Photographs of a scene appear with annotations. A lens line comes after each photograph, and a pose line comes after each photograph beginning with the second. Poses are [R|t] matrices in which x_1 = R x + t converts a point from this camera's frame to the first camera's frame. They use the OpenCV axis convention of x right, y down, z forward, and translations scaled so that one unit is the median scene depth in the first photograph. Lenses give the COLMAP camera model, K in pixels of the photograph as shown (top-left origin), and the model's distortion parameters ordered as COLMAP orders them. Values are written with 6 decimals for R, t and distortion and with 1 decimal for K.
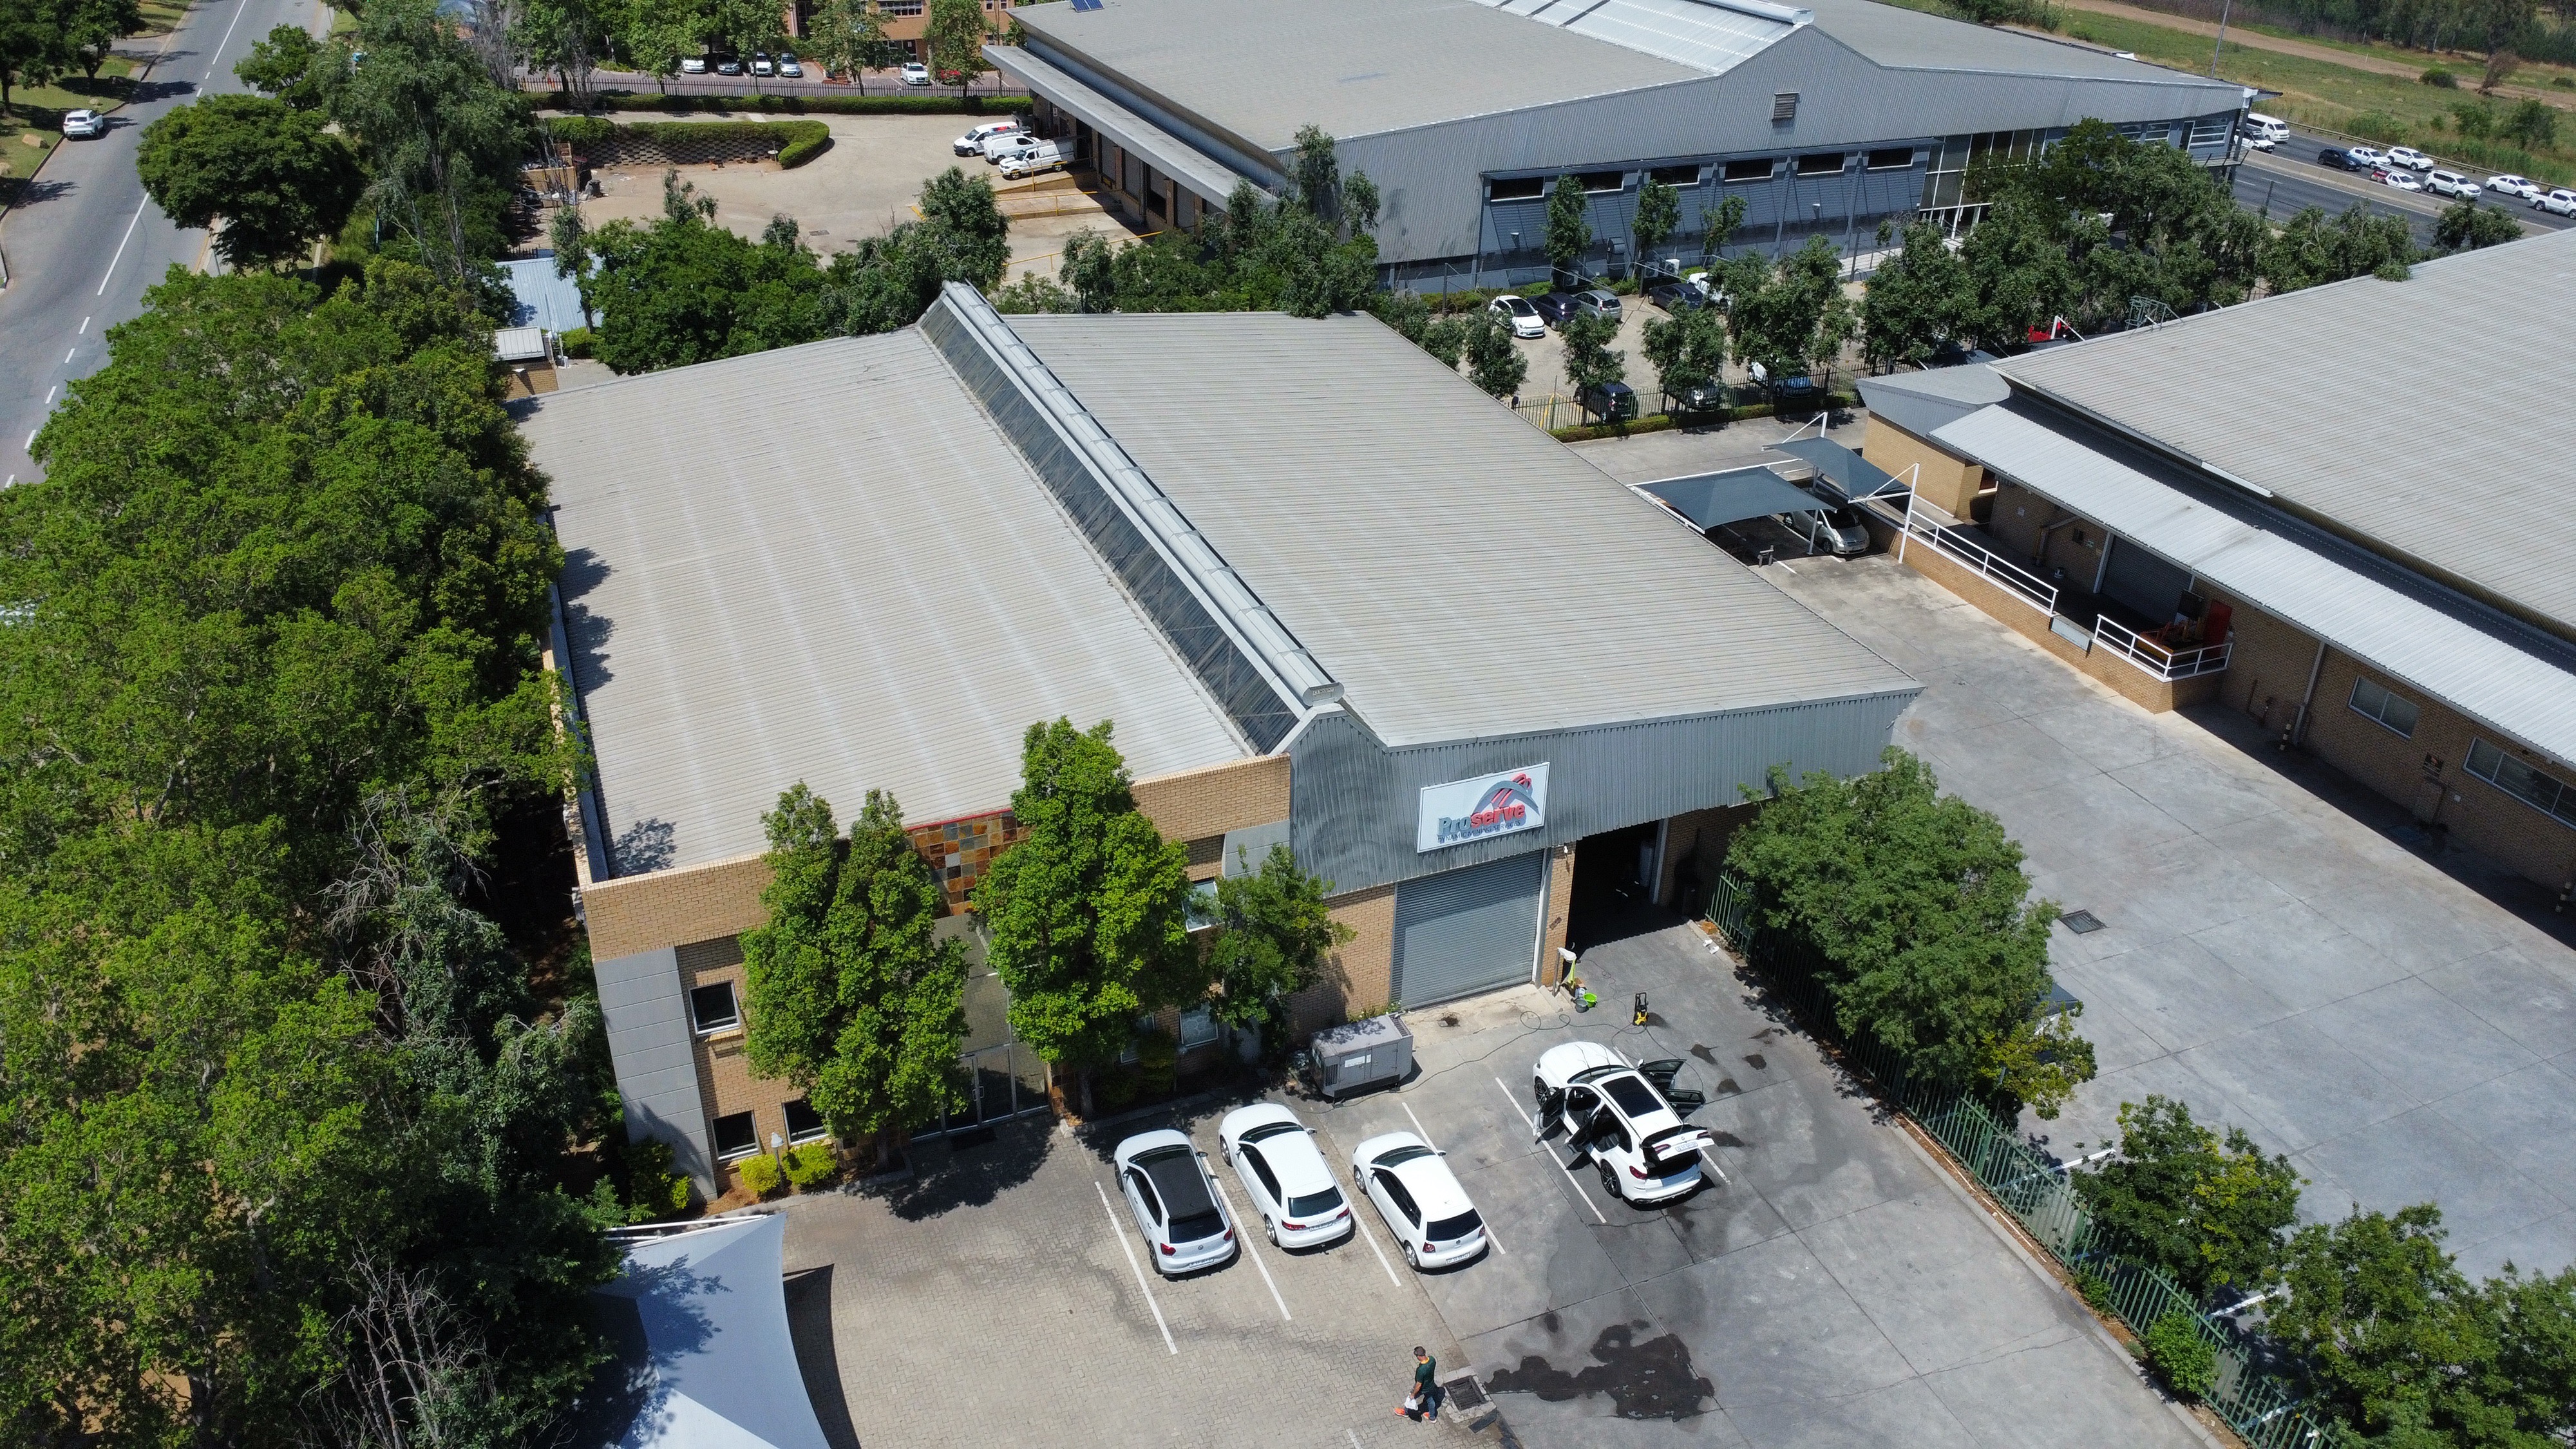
lens RADIAL K [[1865.8, 0, 1281.8], [0, 1865.8, 714.5], [0, 0, 1]] dist [-0.027866, -0.006652]
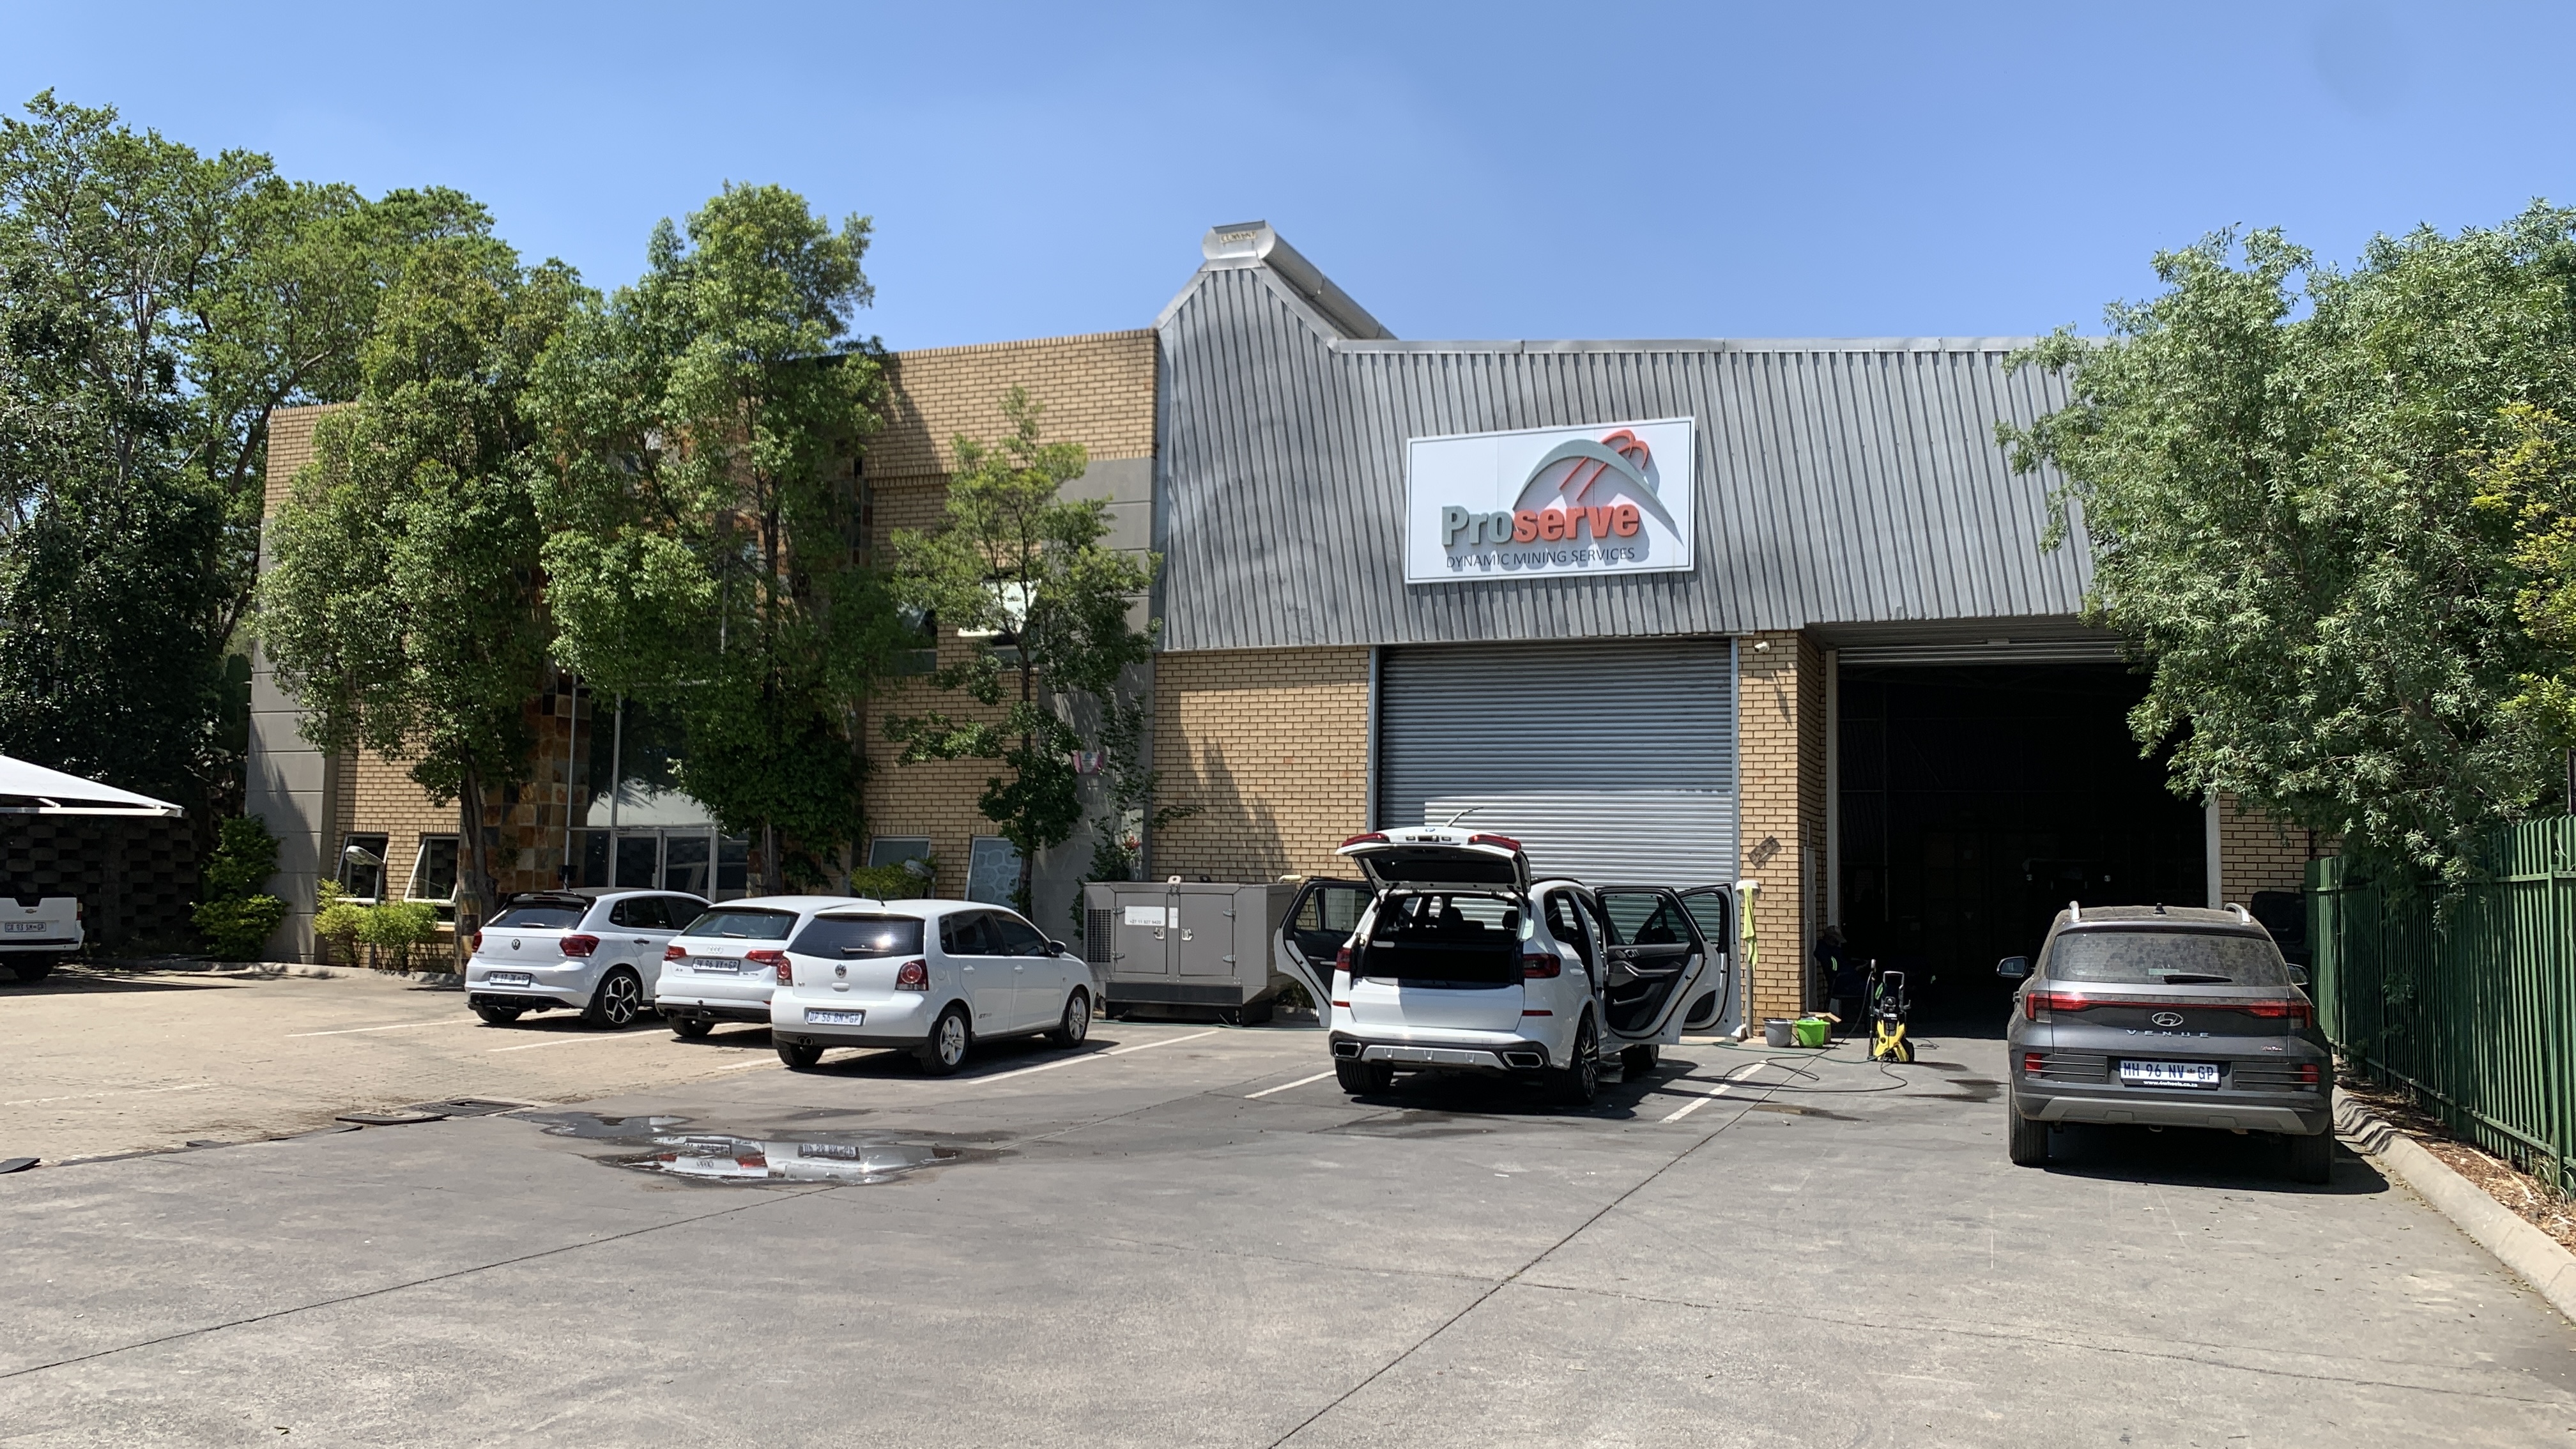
lens RADIAL K [[1952.9, 0, 1242.7], [0, 1952.9, 712.1], [0, 0, 1]] dist [0.052142, -0.064656]
pose [[0.711122, -0.066849, -0.699883, 0.343932], [-0.343319, 0.835696, -0.428654, 0.290145], [0.613544, 0.545109, 0.571332, 0.578522]]
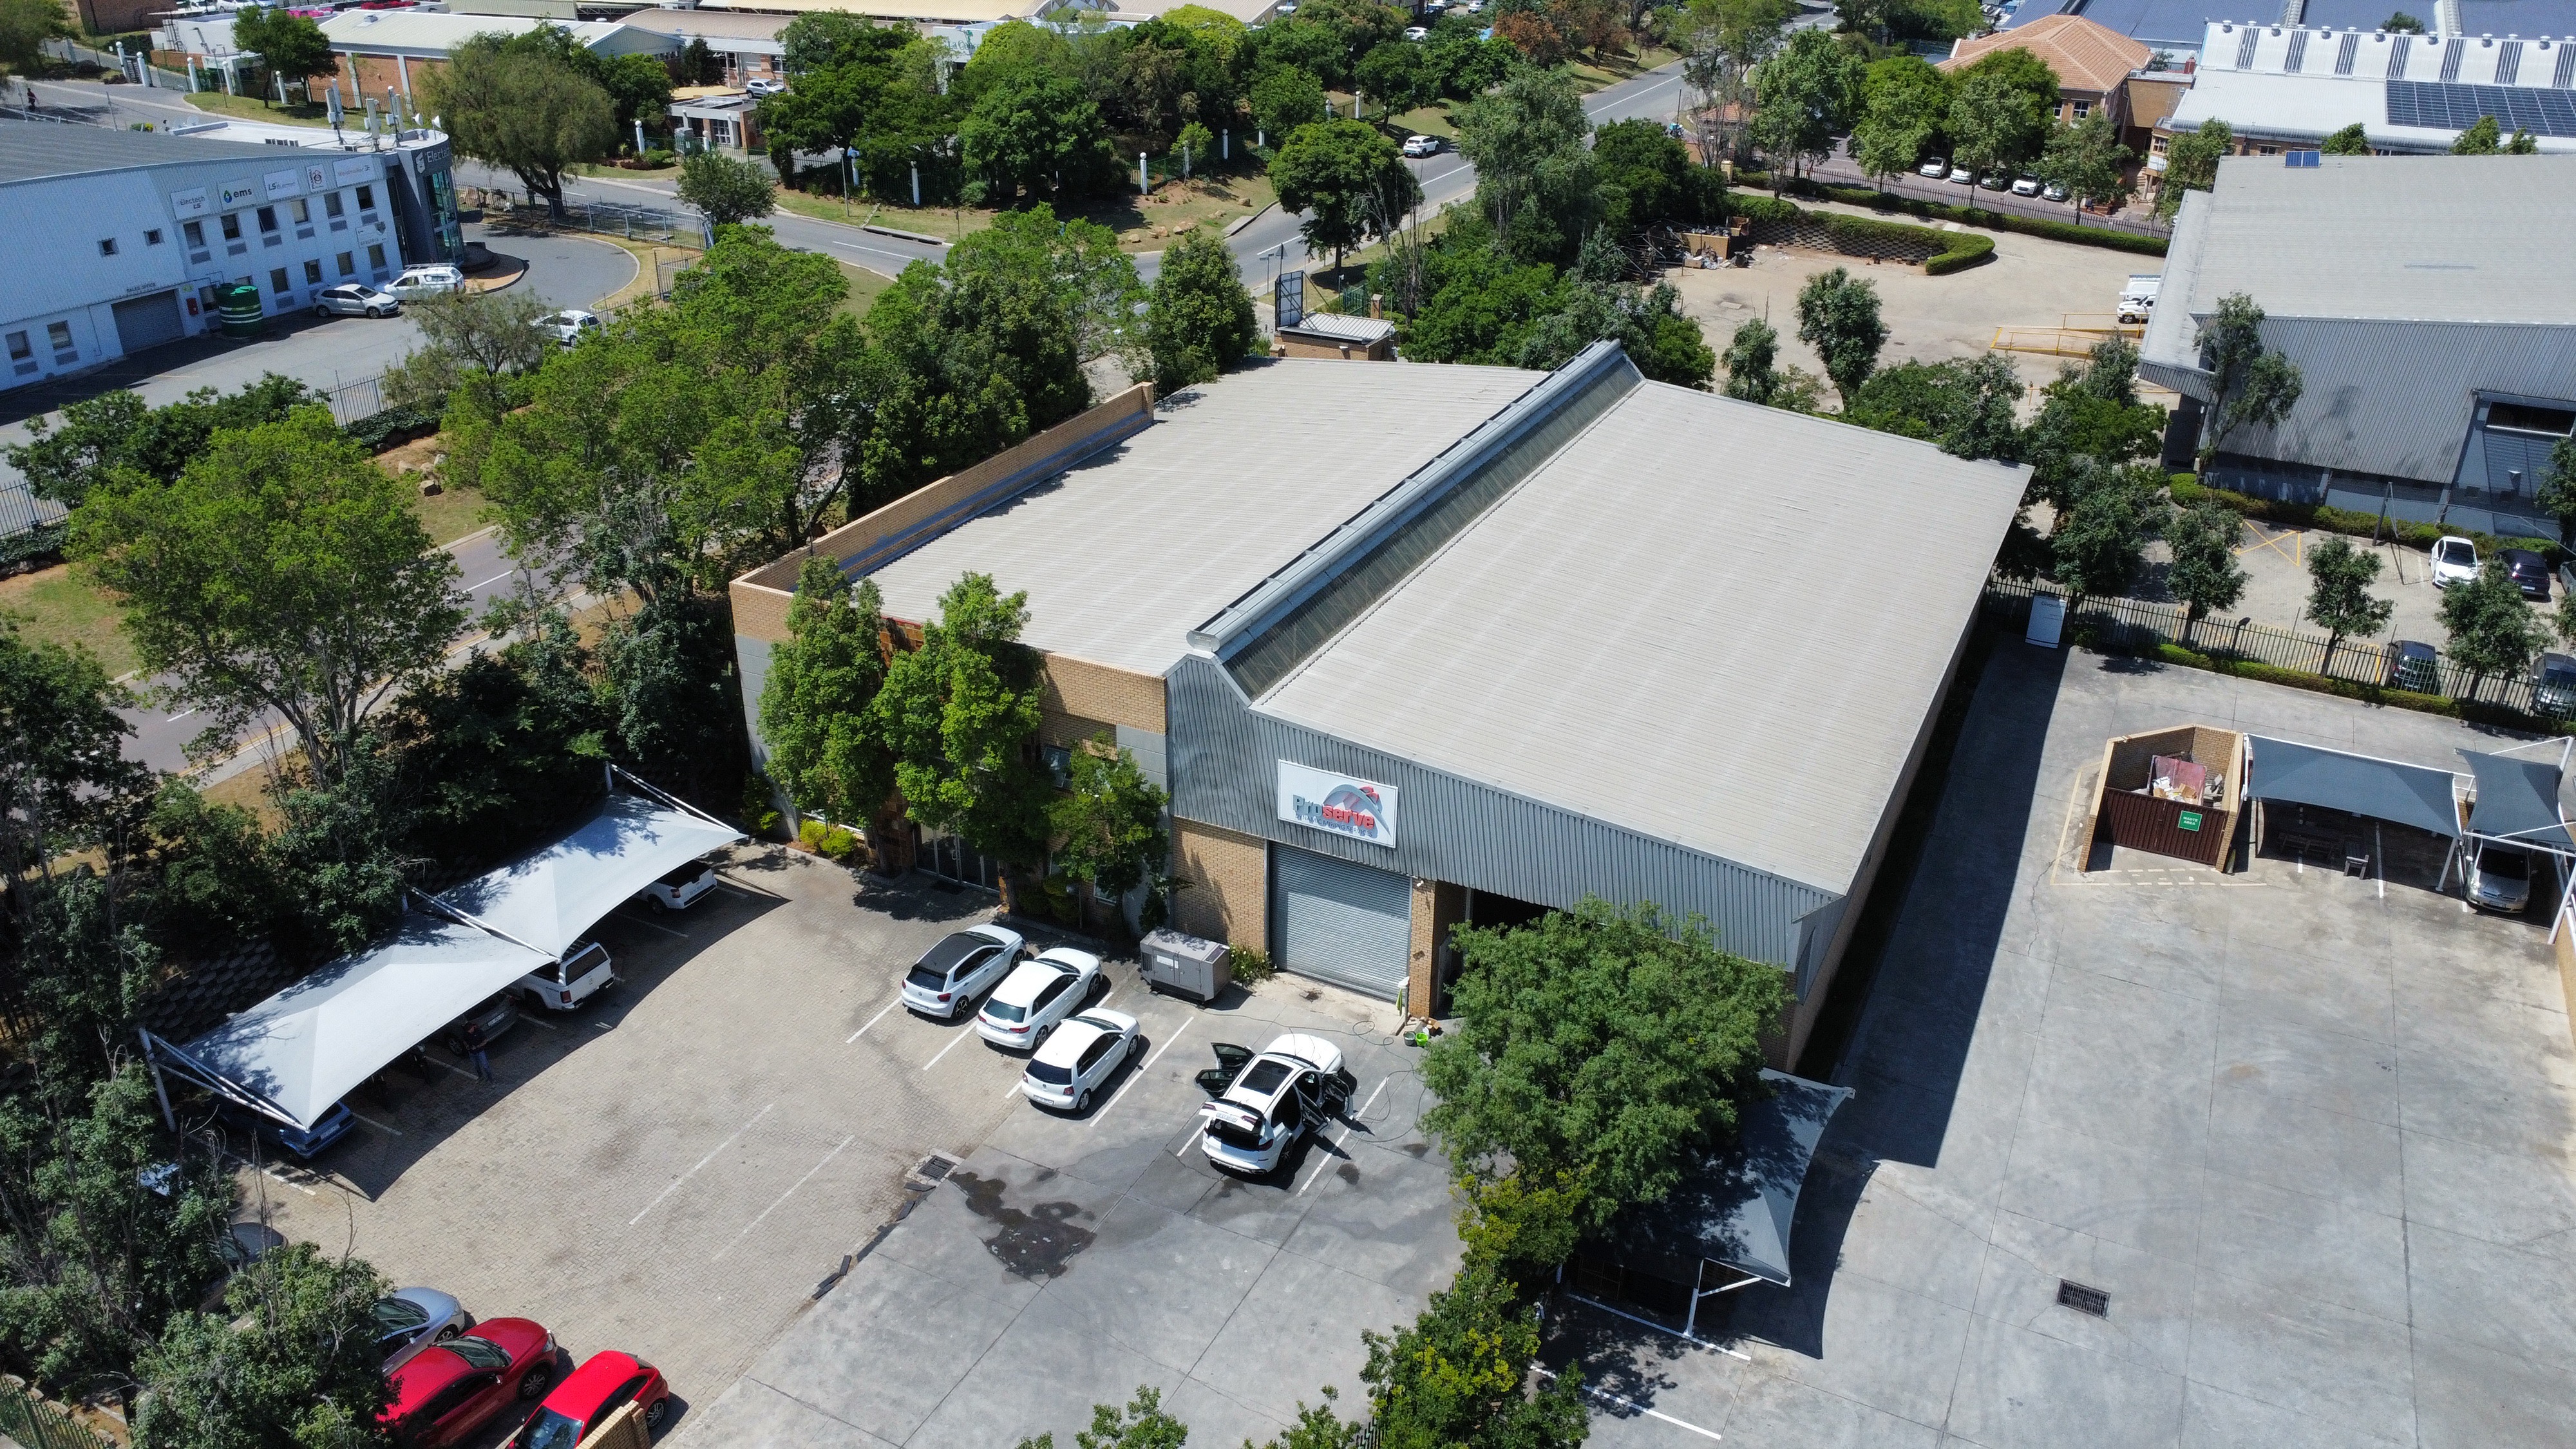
lens RADIAL K [[1865.8, 0, 1286.5], [0, 1865.8, 718.3], [0, 0, 1]] dist [-0.027866, -0.006652]
pose [[0.654437, 0.320236, -0.684953, 0.694792], [-0.359588, 0.928700, 0.090627, -0.072185], [0.665138, 0.186991, 0.722928, 0.149492]]
